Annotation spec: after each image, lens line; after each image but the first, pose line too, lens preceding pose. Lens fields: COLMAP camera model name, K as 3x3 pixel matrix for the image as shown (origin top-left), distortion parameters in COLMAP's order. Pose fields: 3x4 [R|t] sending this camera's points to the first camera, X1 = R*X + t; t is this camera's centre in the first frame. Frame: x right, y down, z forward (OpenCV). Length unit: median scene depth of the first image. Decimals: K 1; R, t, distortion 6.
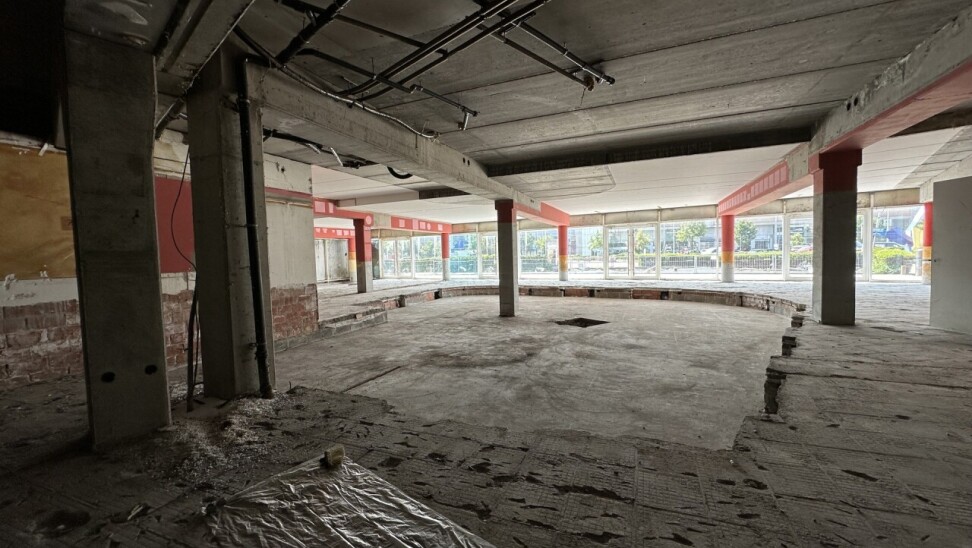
lens RADIAL K [[386.9, 0, 488.2], [0, 386.9, 274.2], [0, 0, 1]] dist [0.001674, 0.000068]
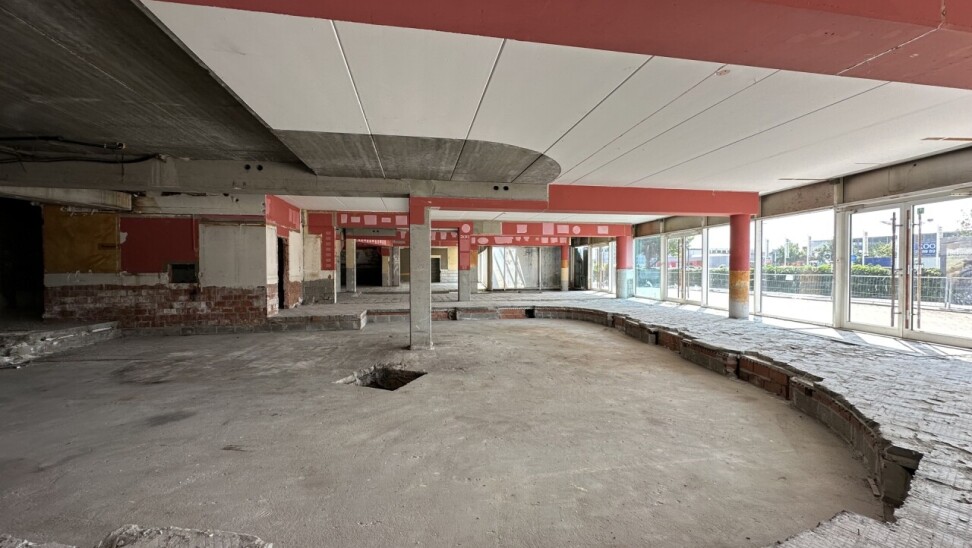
lens RADIAL K [[386.9, 0, 487.3], [0, 386.9, 273.3], [0, 0, 1]] dist [0.001674, 0.000068]
pose [[0.538674, 0.040939, -0.841519, 1.005652], [-0.054711, 0.998410, 0.013550, -0.075241], [0.840736, 0.038741, 0.540058, 0.938606]]
